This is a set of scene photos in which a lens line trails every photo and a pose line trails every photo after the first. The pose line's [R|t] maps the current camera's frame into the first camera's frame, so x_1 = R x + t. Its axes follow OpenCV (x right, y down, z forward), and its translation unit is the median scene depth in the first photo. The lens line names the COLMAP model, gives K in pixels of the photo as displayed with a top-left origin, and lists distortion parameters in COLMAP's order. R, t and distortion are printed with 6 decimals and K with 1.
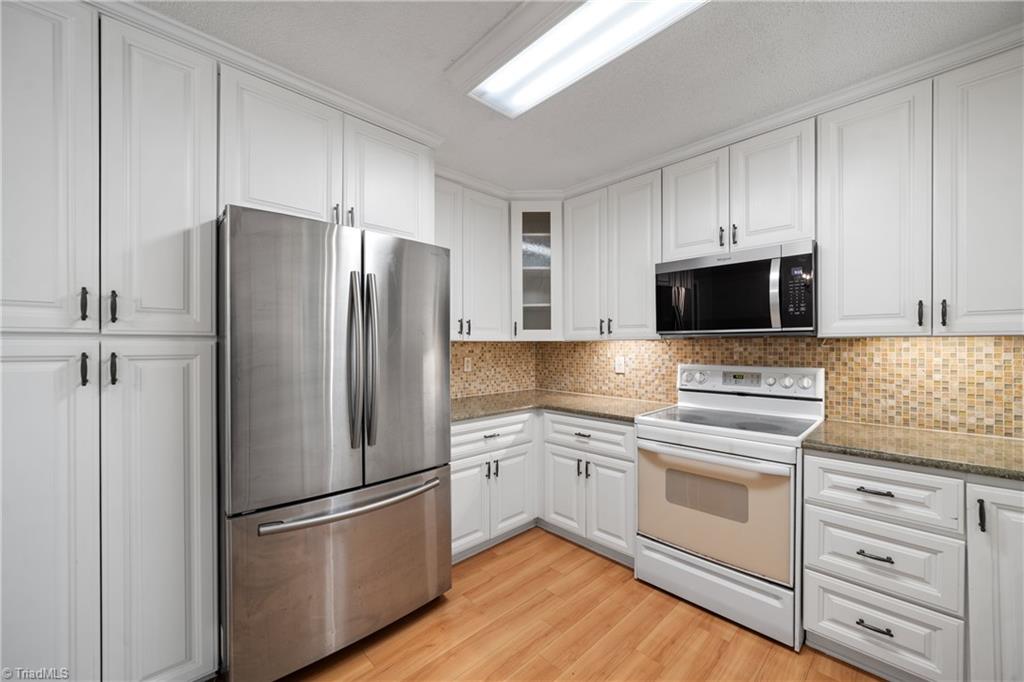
lens RADIAL K [[395.6, 0, 512.5], [0, 395.6, 347.1], [0, 0, 1]] dist [-0.009559, 0.002729]
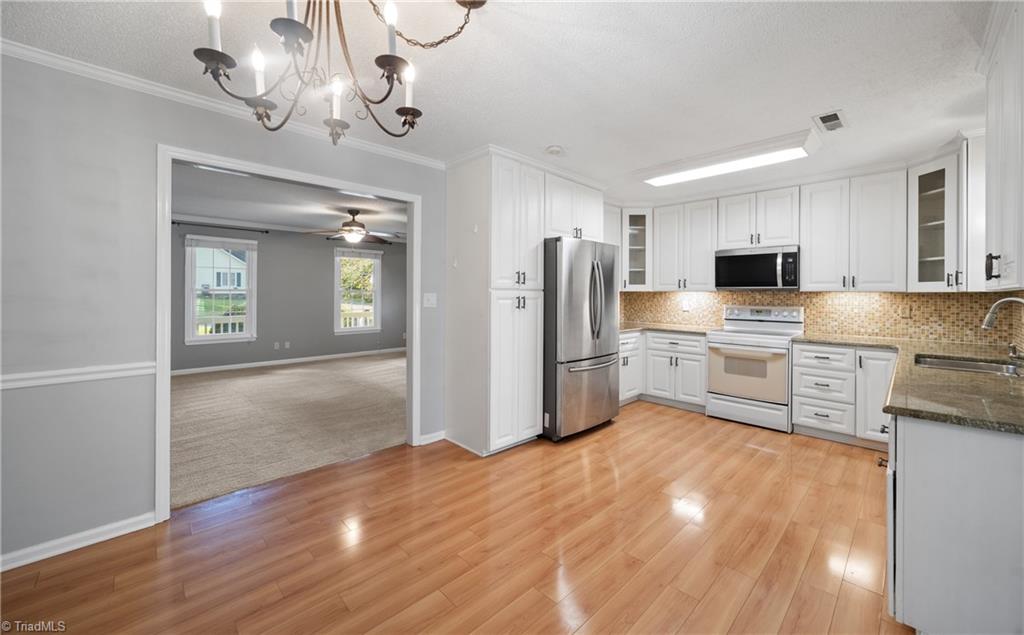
lens RADIAL K [[395.8, 0, 513.9], [0, 395.8, 293.3], [0, 0, 1]] dist [-0.001740, 0.000548]
pose [[0.999936, 0.007808, 0.008144, -0.705291], [-0.007786, 0.999966, -0.002762, 0.002112], [-0.008166, 0.002698, 0.999963, -1.009968]]
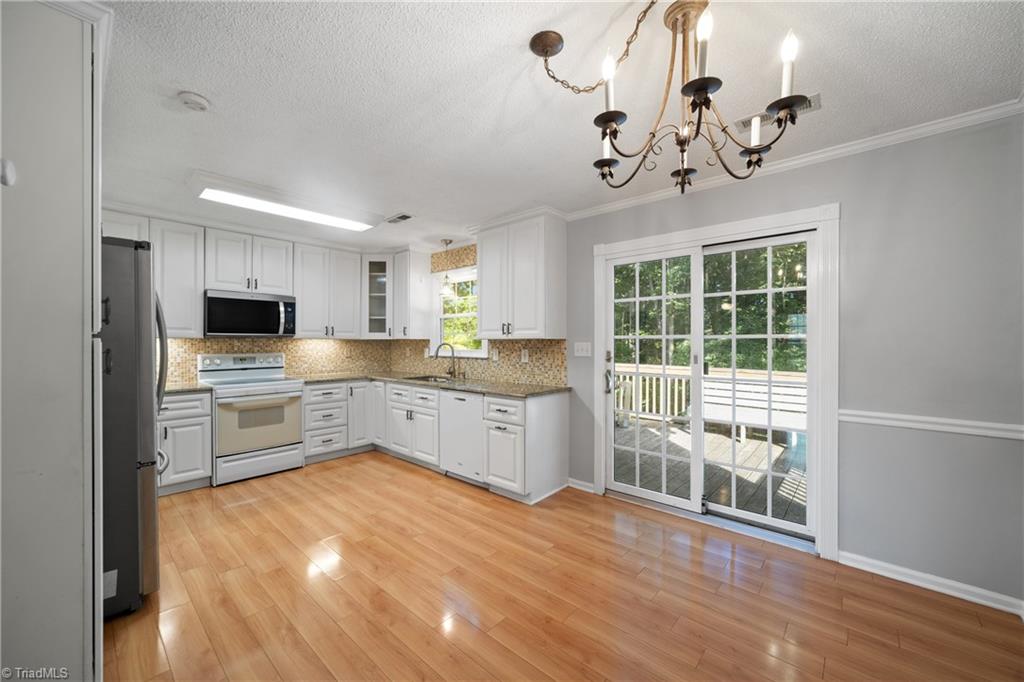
lens RADIAL K [[395.6, 0, 529.3], [0, 395.6, 343.8], [0, 0, 1]] dist [-0.009559, 0.002729]
pose [[-0.090963, -0.005324, 0.995840, -1.532482], [0.002624, 0.999981, 0.005586, -0.003617], [-0.995851, 0.003121, -0.090947, -0.153556]]
